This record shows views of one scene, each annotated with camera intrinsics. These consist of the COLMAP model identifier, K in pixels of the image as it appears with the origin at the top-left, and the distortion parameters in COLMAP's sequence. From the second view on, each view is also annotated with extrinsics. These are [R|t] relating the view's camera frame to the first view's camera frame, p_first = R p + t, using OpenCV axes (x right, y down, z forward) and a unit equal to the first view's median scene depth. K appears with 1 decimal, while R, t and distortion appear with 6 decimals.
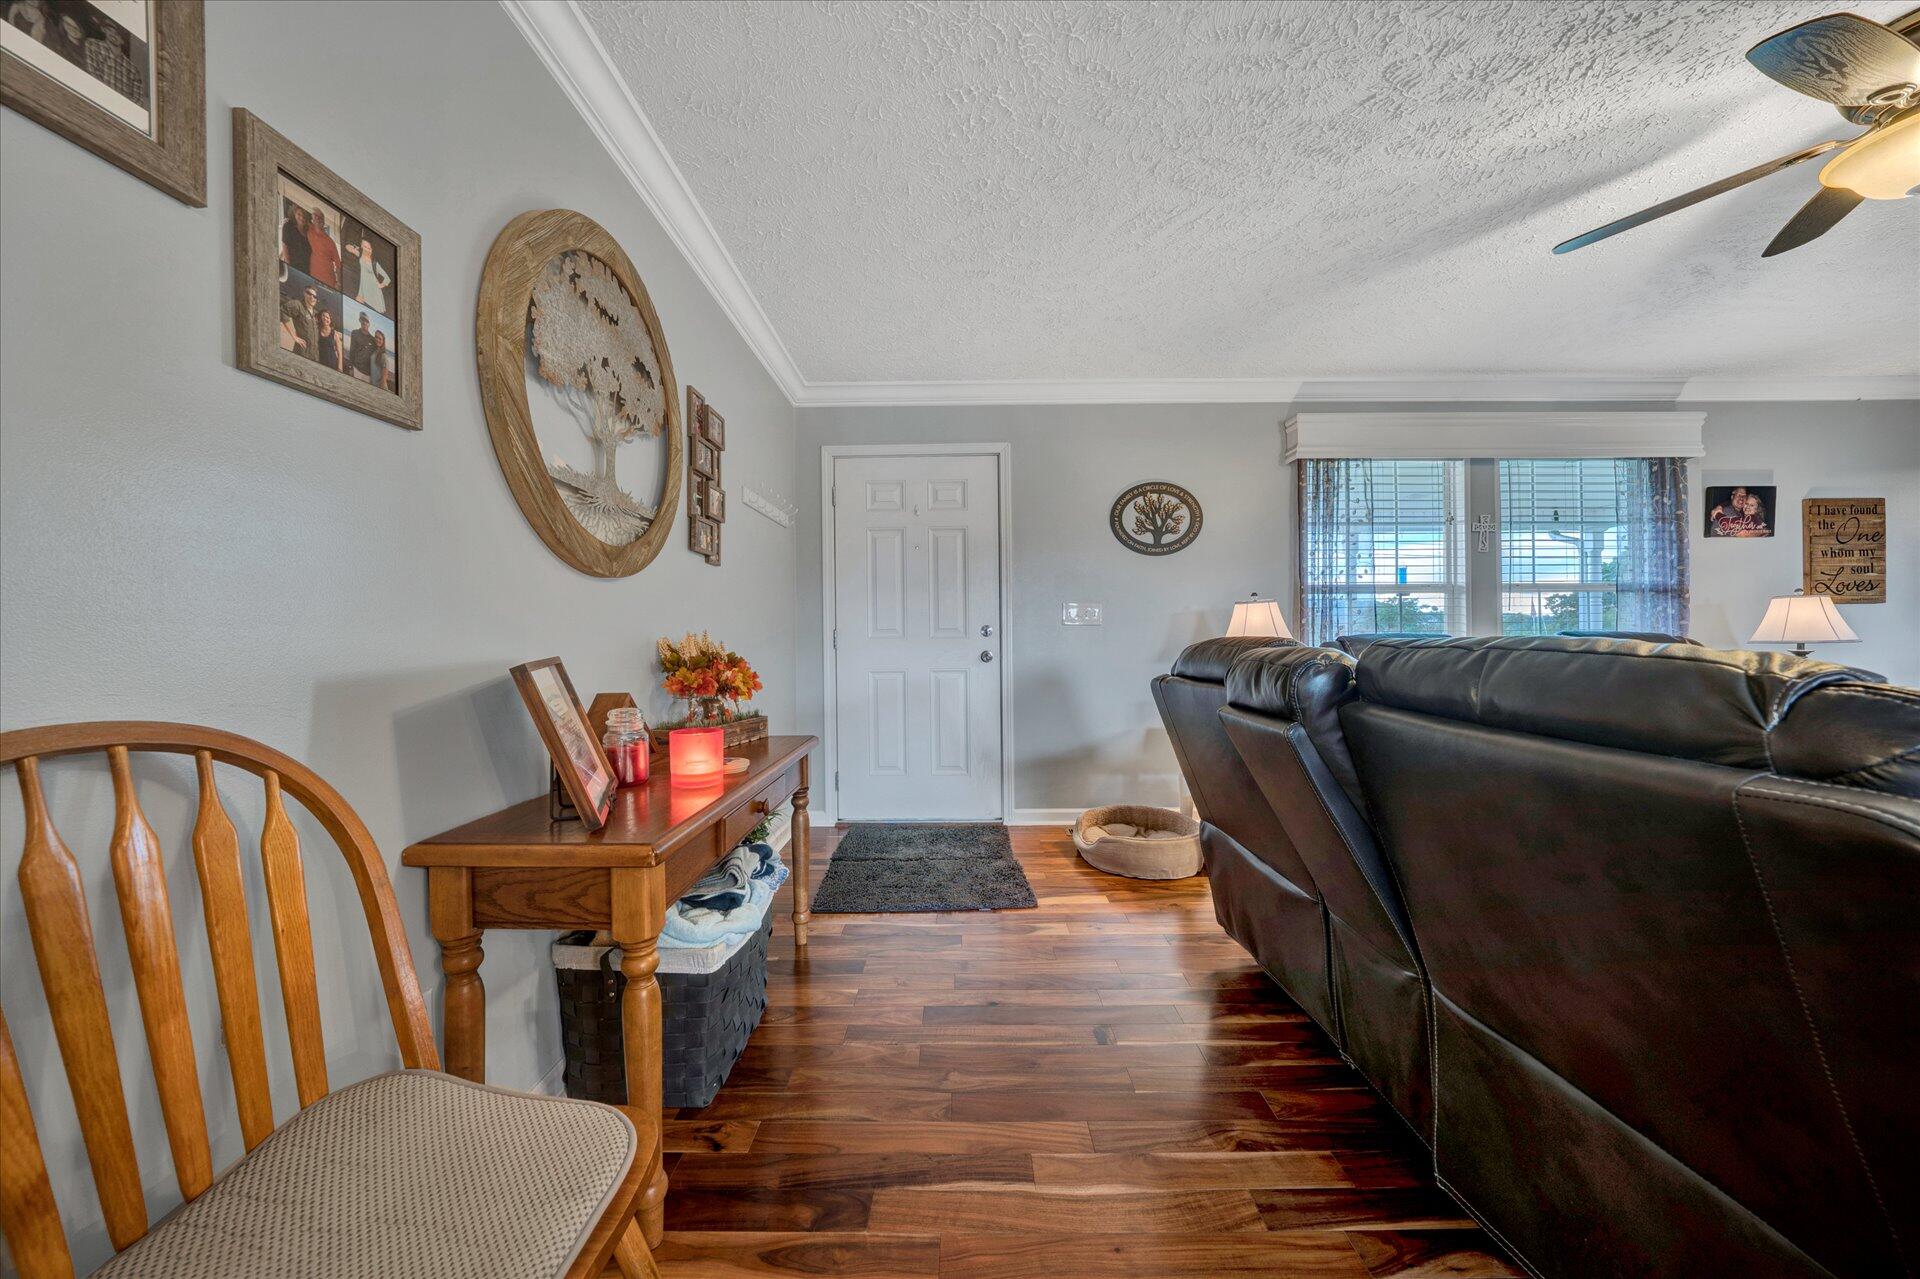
lens RADIAL K [[678.3, 0, 961.9], [0, 678.3, 638.9], [0, 0, 1]] dist [-0.002571, 0.000813]
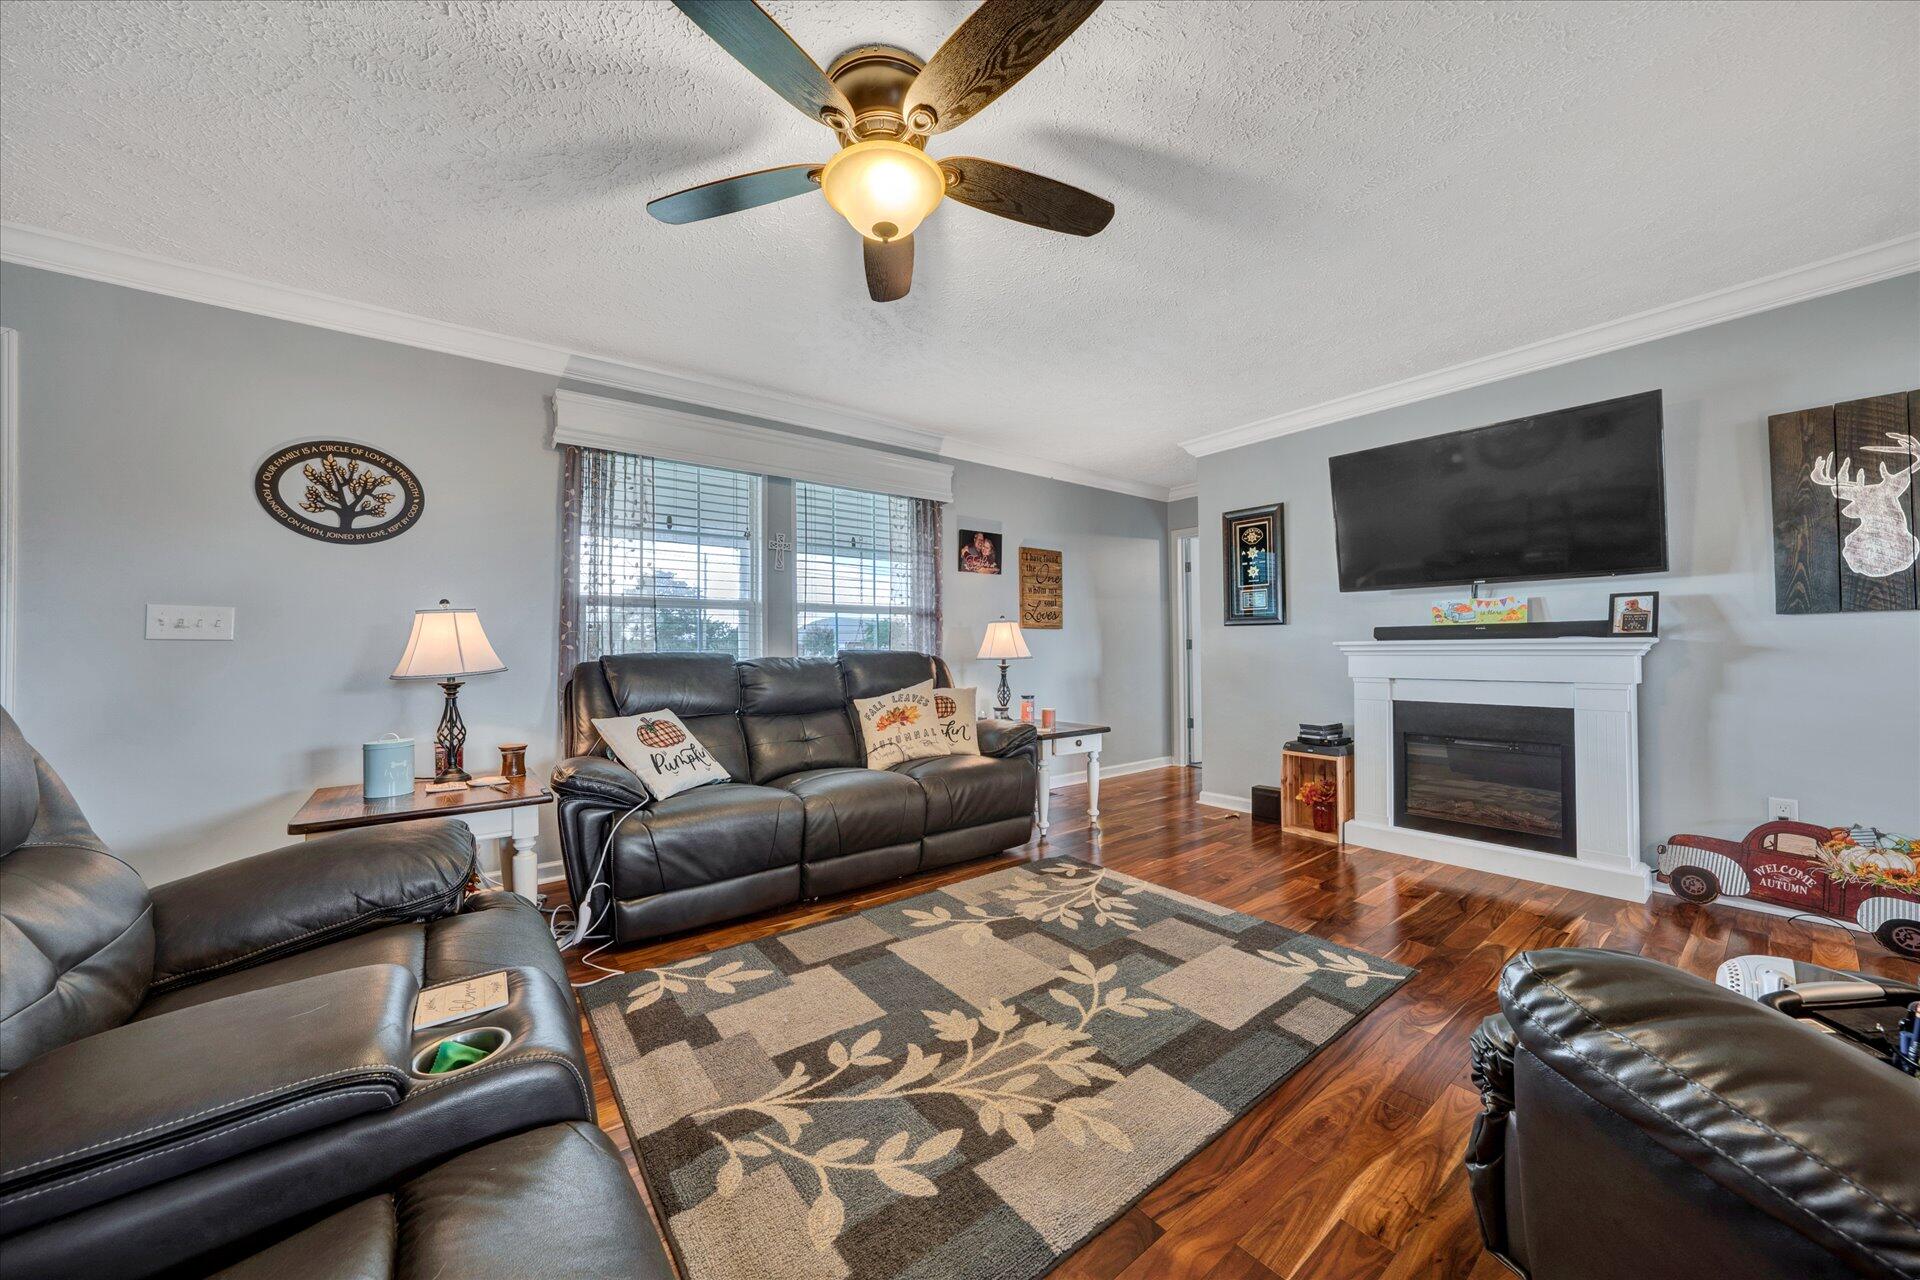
lens RADIAL K [[678.3, 0, 953.9], [0, 678.3, 642.9], [0, 0, 1]] dist [-0.002571, 0.000813]
pose [[0.805092, 0.006394, 0.593115, 0.383423], [0.001310, 0.999920, -0.012558, -0.008379], [-0.593148, 0.010888, 0.805020, 0.041057]]
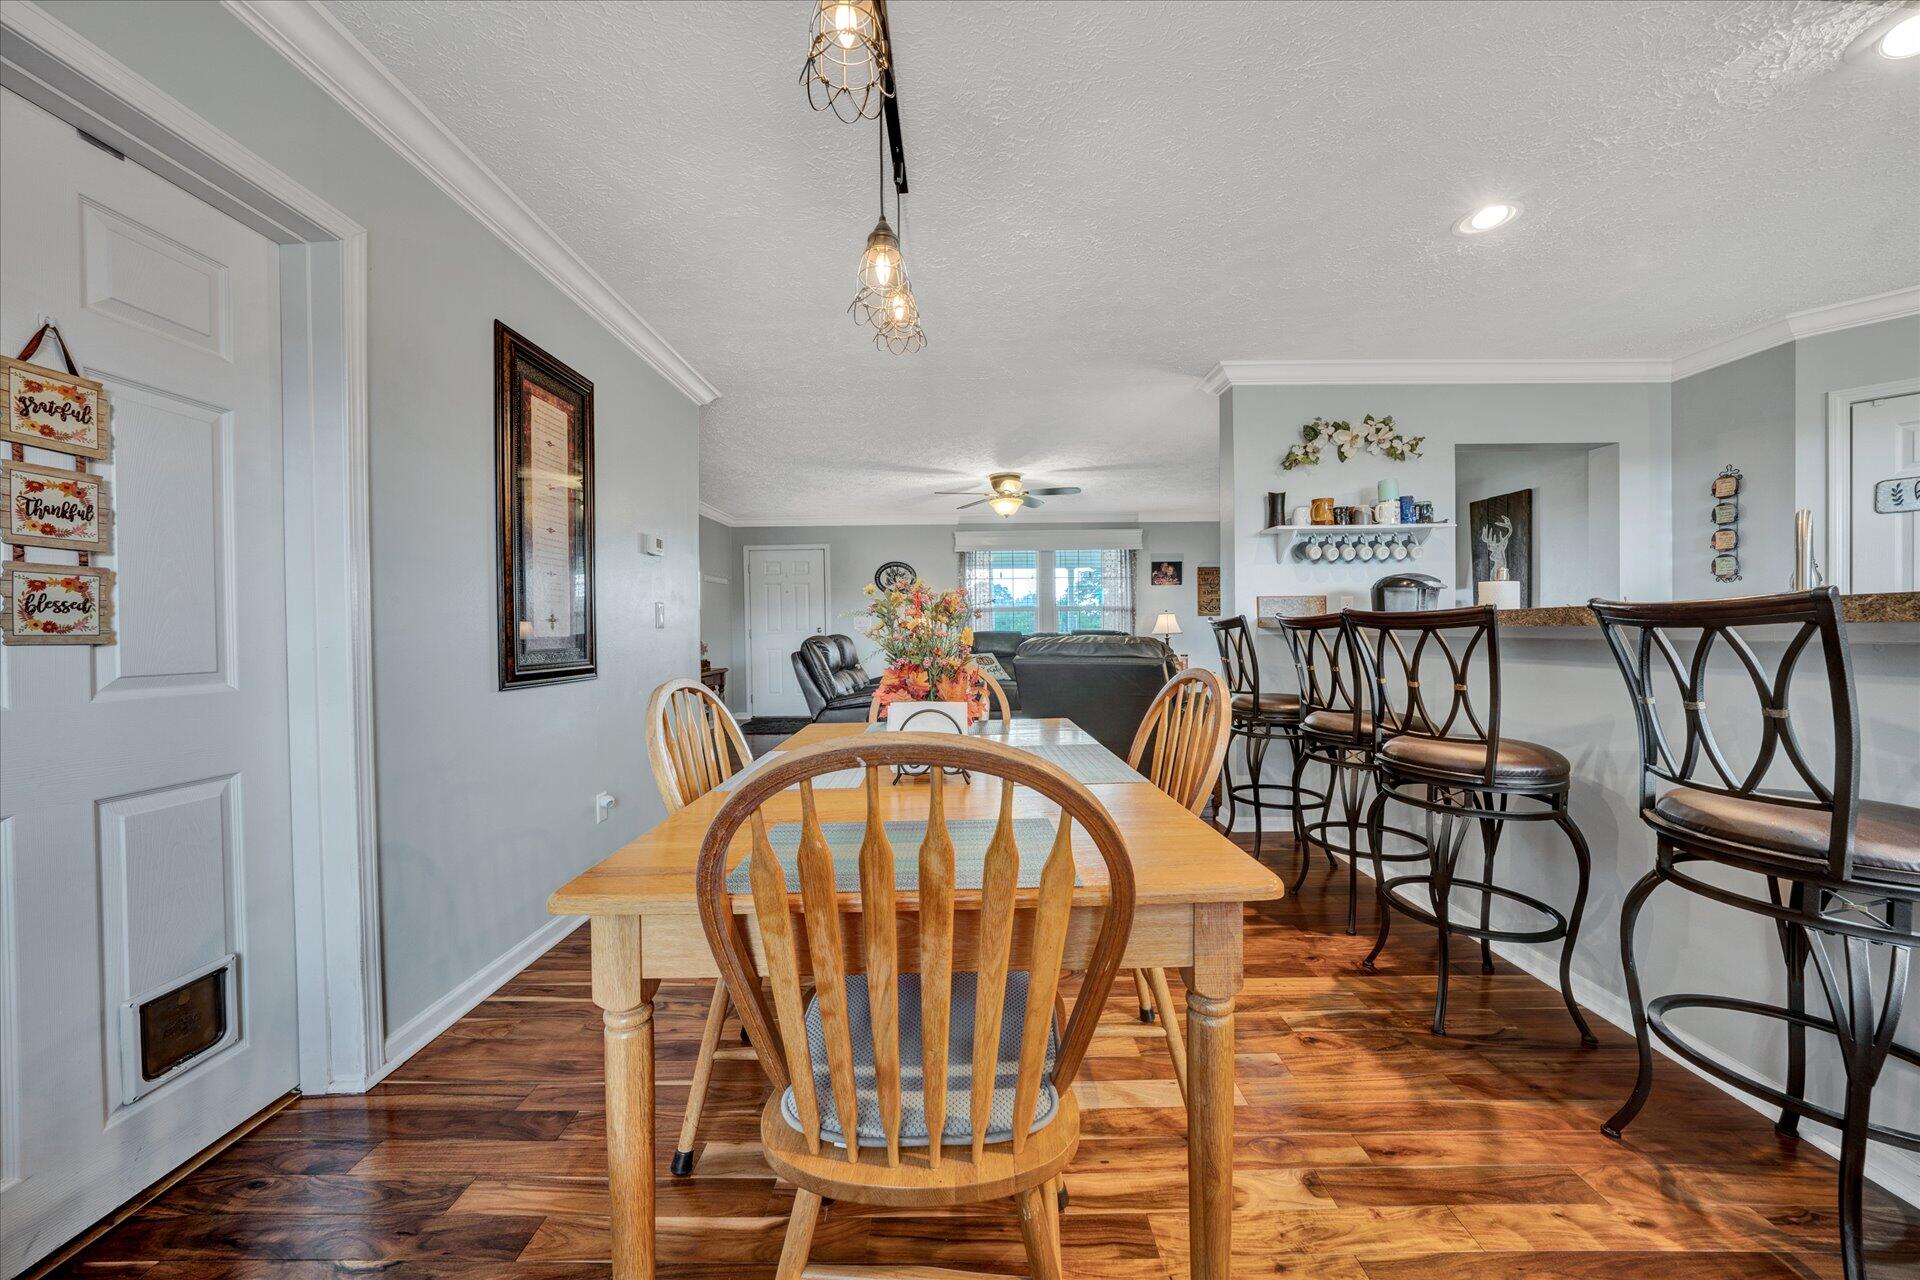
lens RADIAL K [[678.3, 0, 960.3], [0, 678.3, 622.8], [0, 0, 1]] dist [-0.002571, 0.000813]
pose [[0.999934, -0.005350, -0.010196, 0.514999], [0.005290, 0.999968, -0.005936, -0.020941], [0.010227, 0.005881, 0.999930, -1.165398]]
